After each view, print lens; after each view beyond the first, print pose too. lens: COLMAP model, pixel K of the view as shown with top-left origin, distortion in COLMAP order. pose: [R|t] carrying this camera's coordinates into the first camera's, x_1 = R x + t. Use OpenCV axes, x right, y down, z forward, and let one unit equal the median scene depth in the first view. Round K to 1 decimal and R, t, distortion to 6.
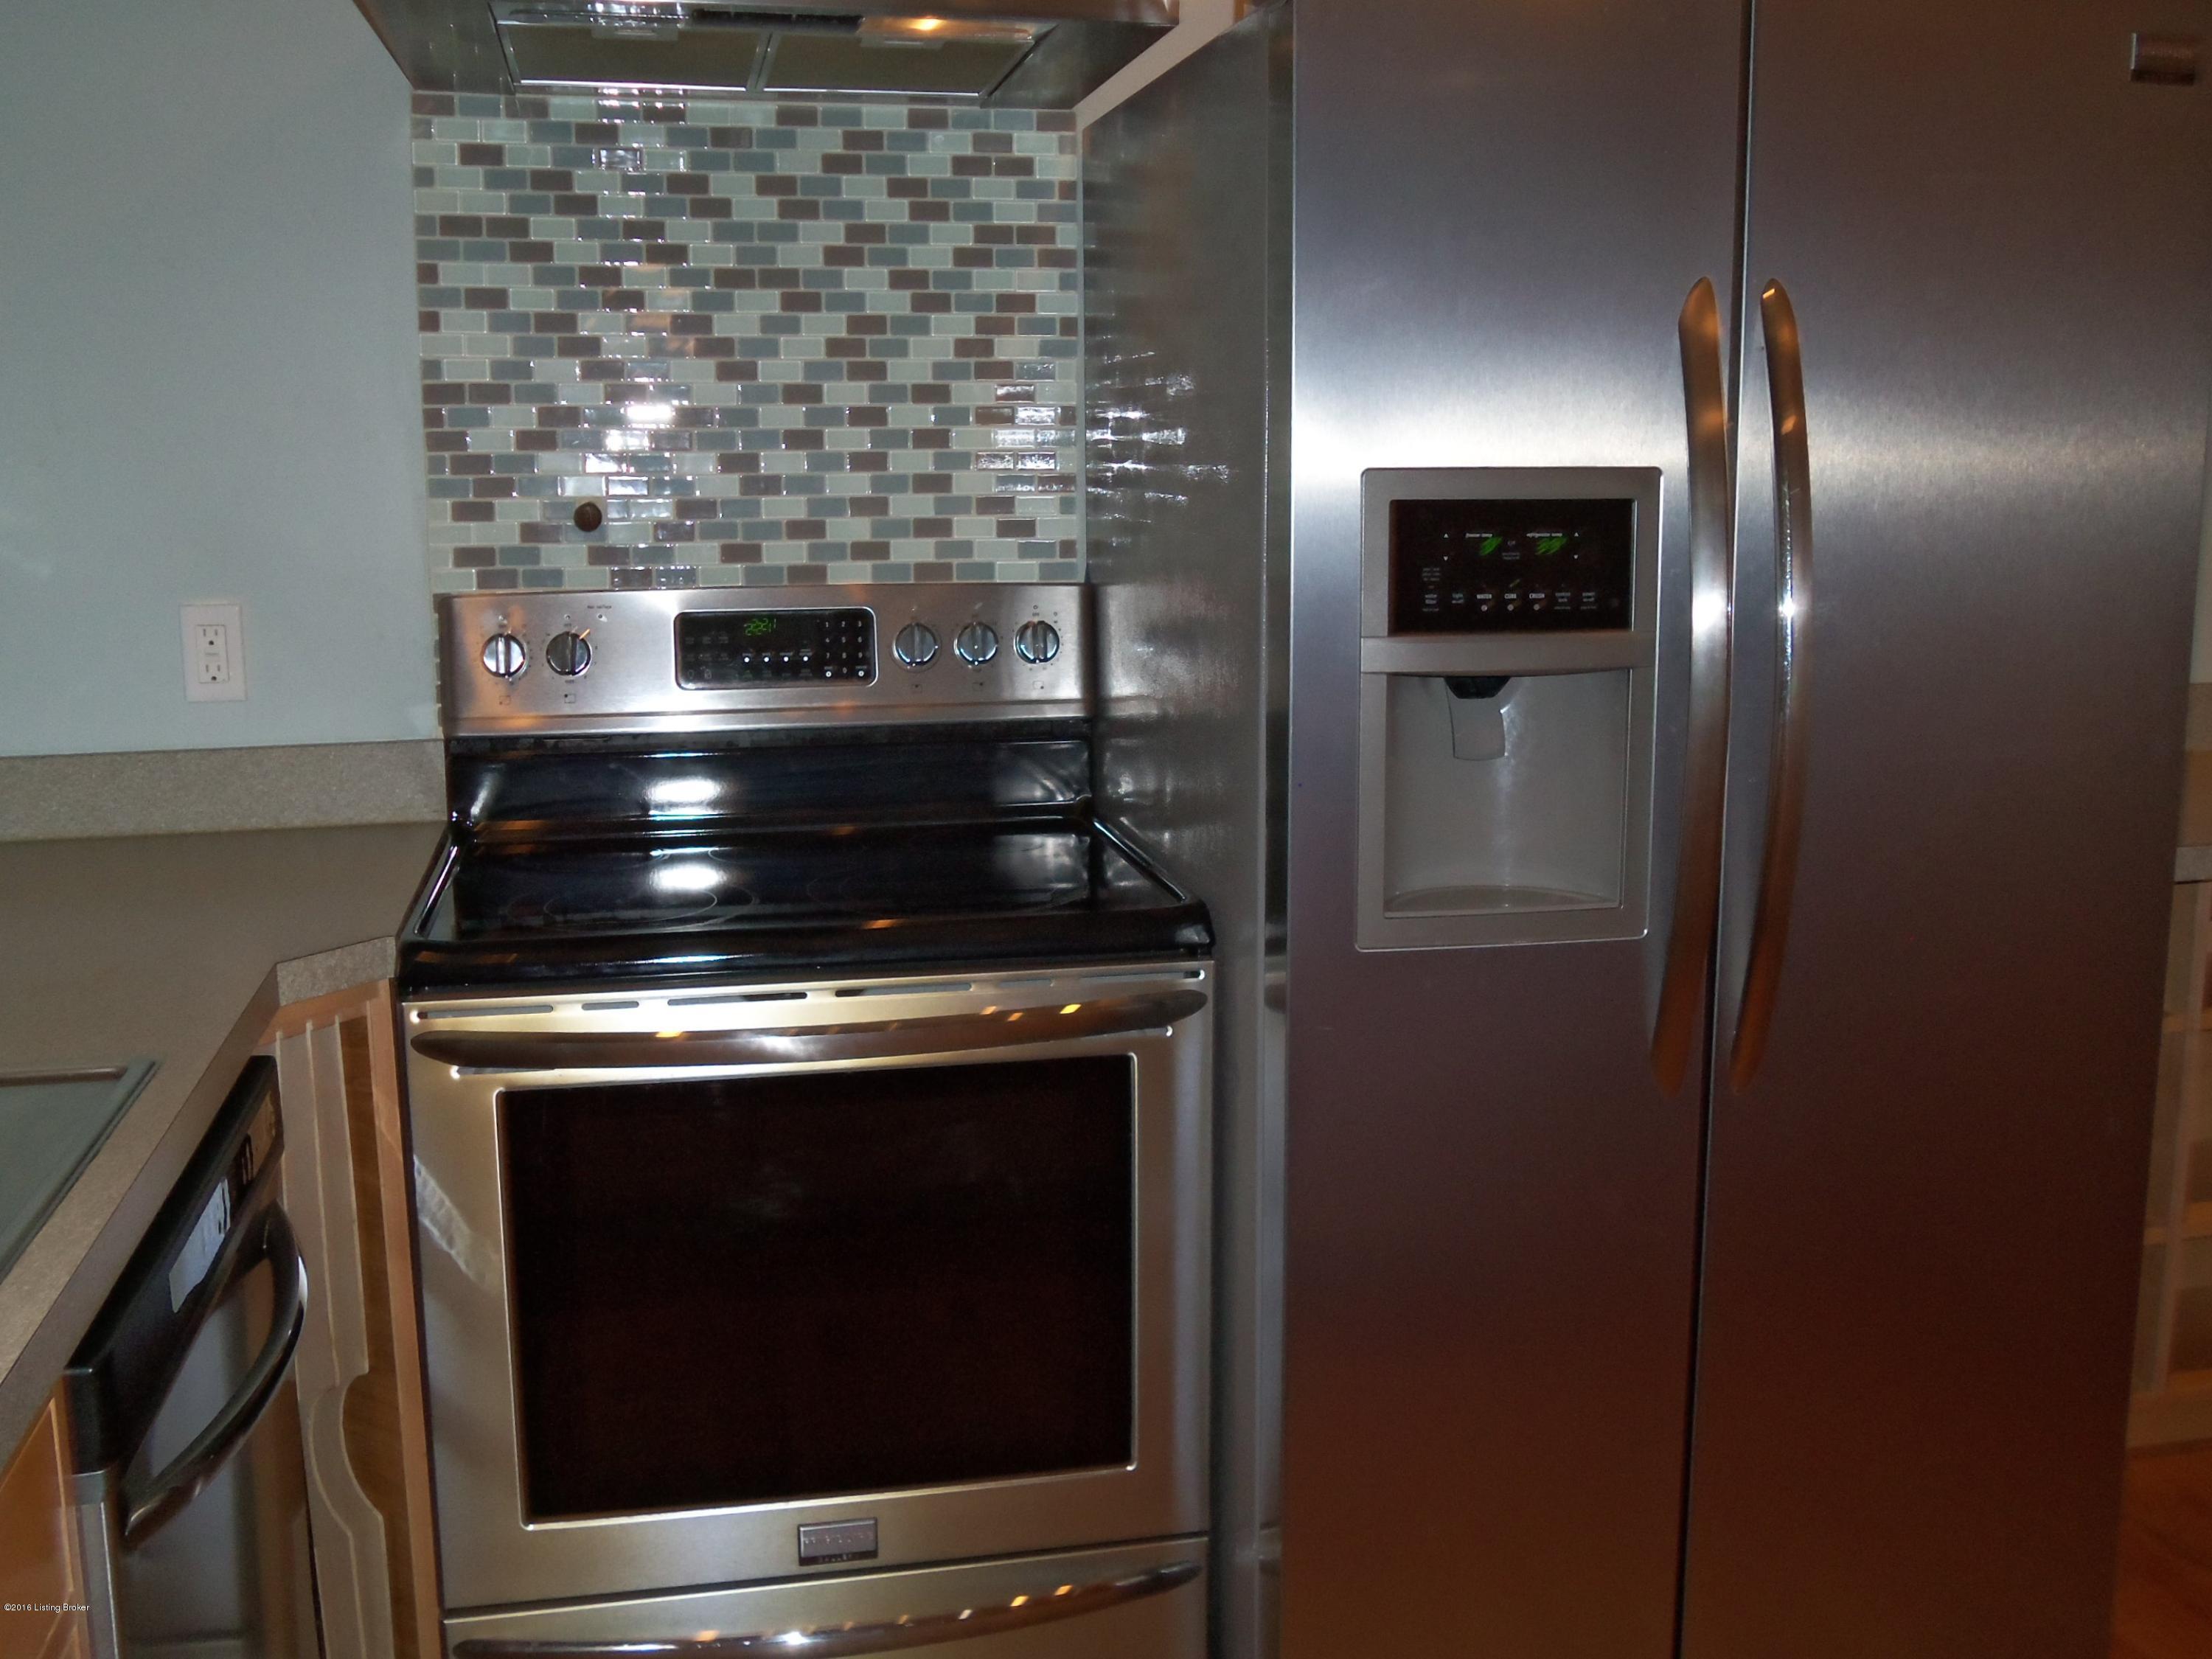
lens RADIAL K [[2154.7, 0, 1103.4], [0, 2154.7, 826.8], [0, 0, 1]] dist [-0.066035, 0.000000]
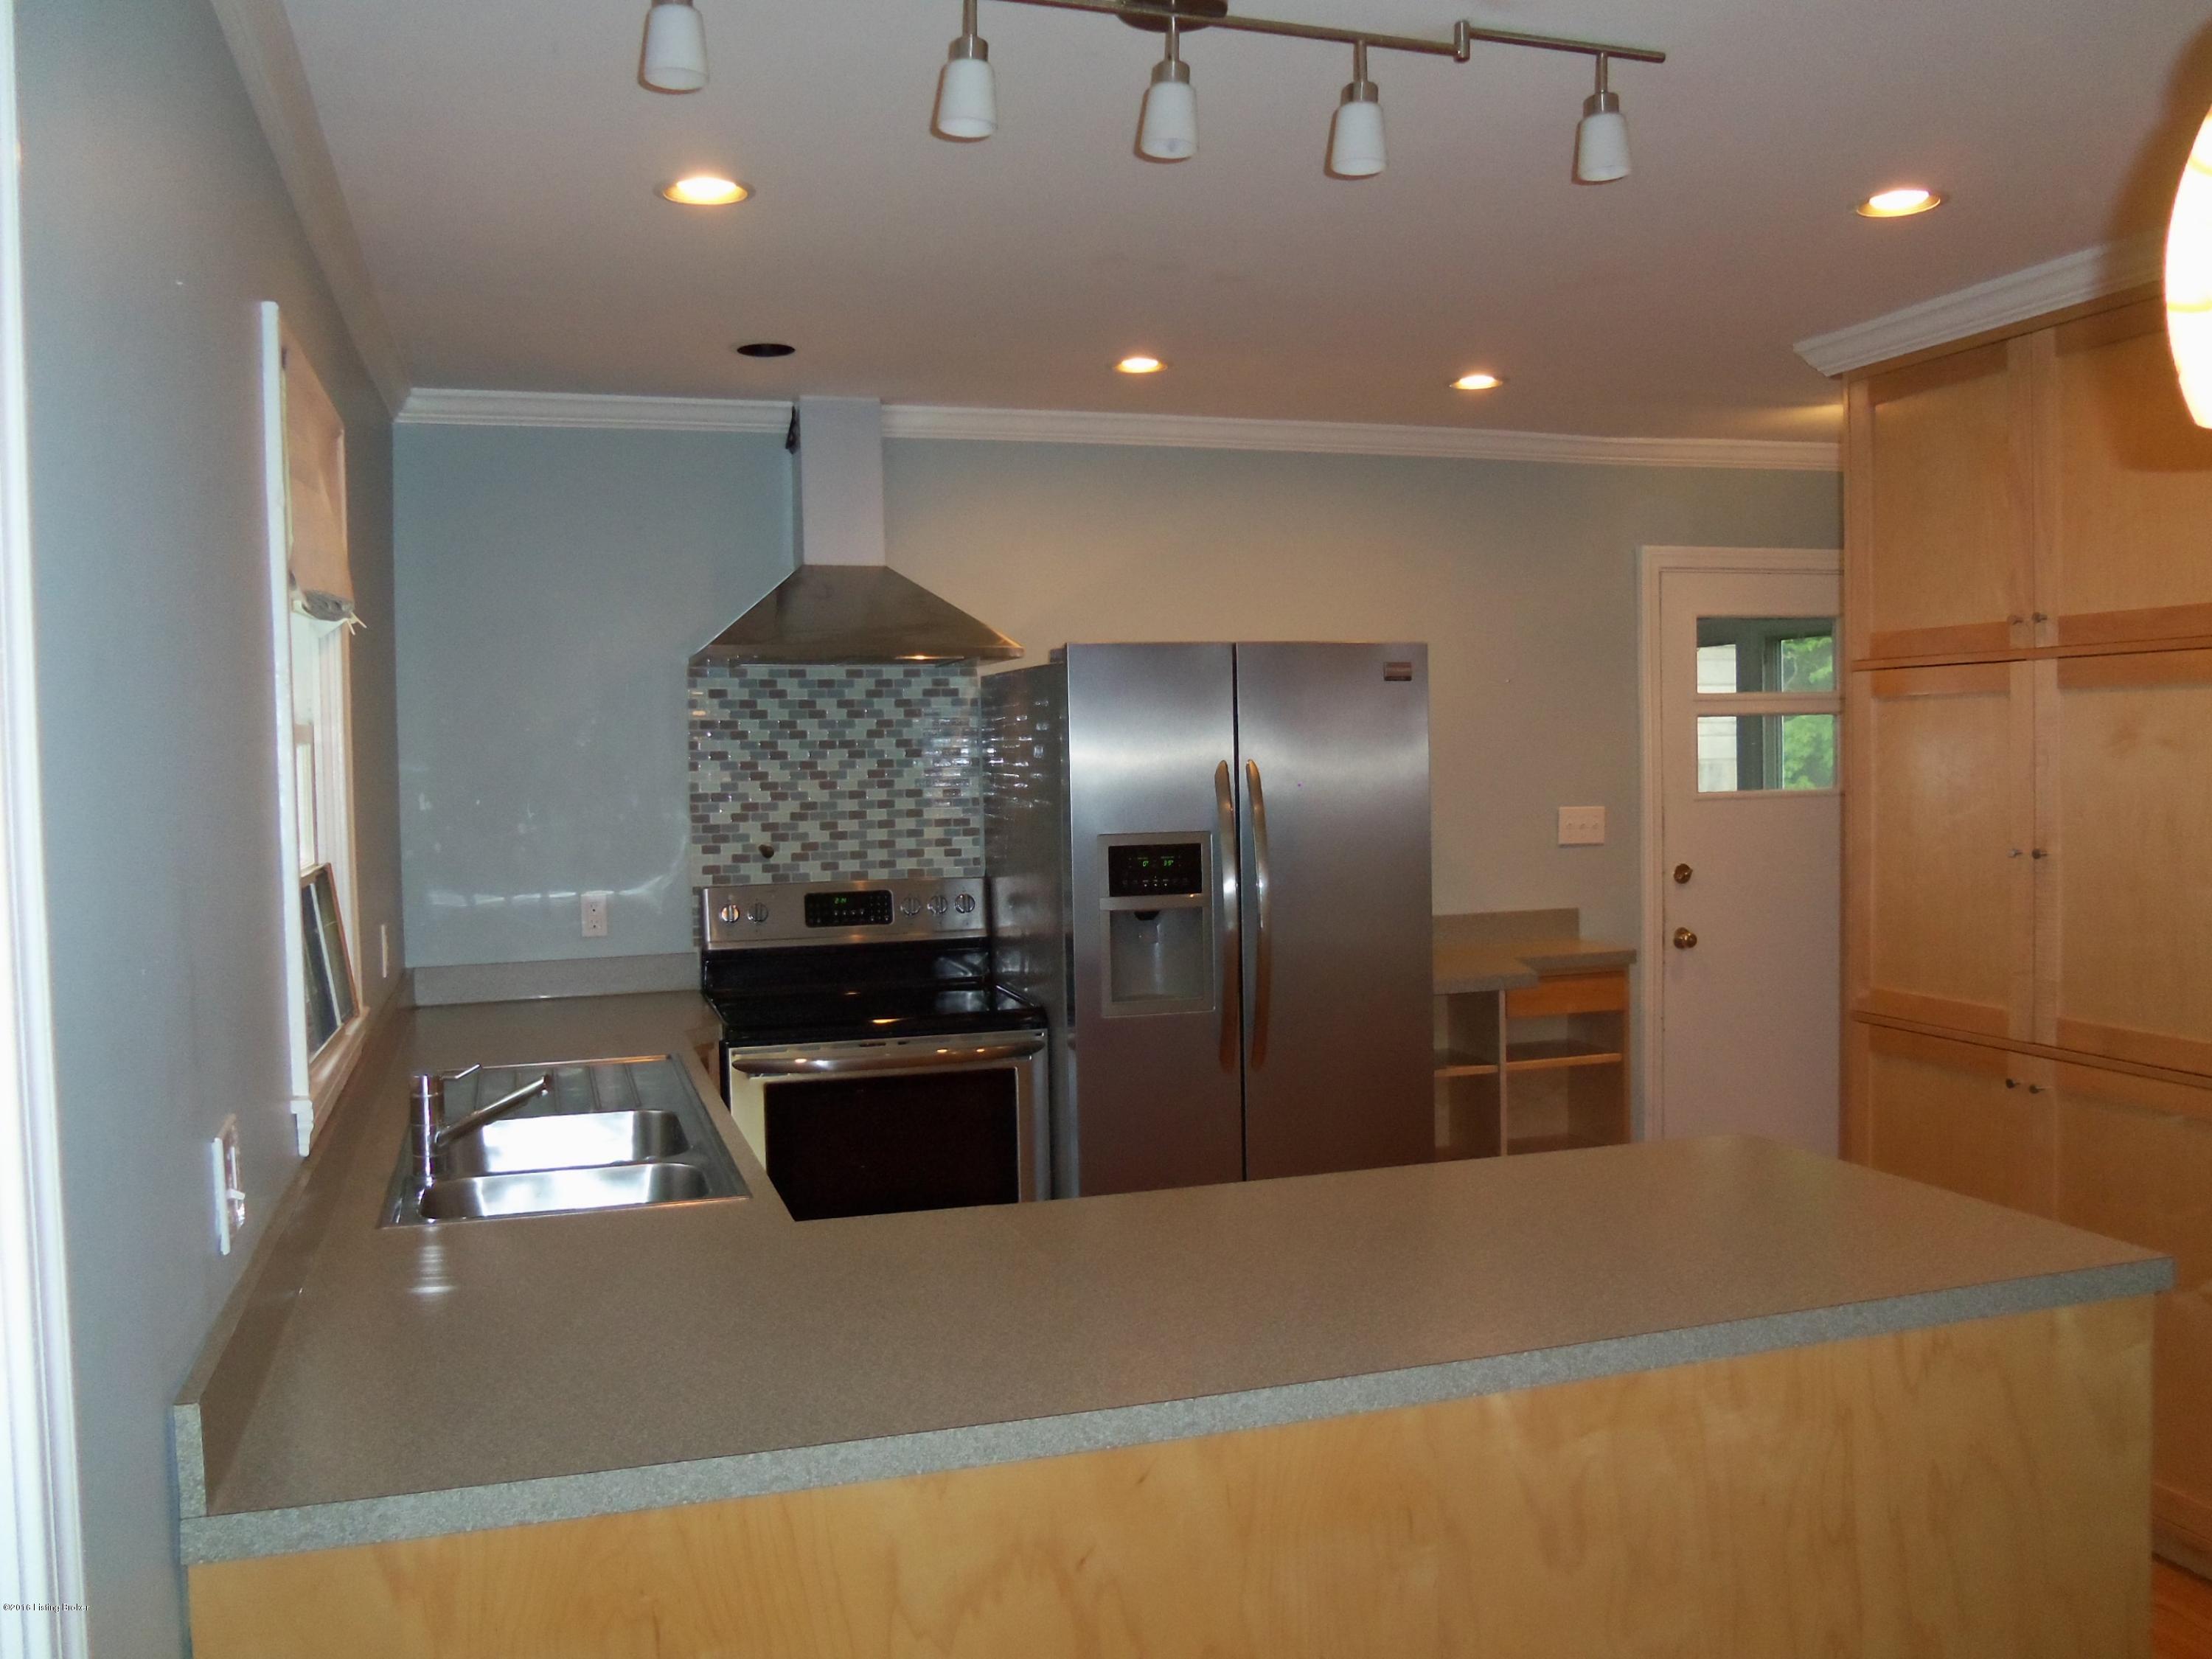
lens RADIAL K [[1840.1, 0, 1108.2], [0, 1840.1, 828.4], [0, 0, 1]] dist [0.007048, 0.007654]
pose [[0.995726, -0.015721, 0.091011, -0.055451], [0.027368, 0.991373, -0.128181, 0.086521], [-0.088211, 0.130124, 0.987566, -0.920332]]
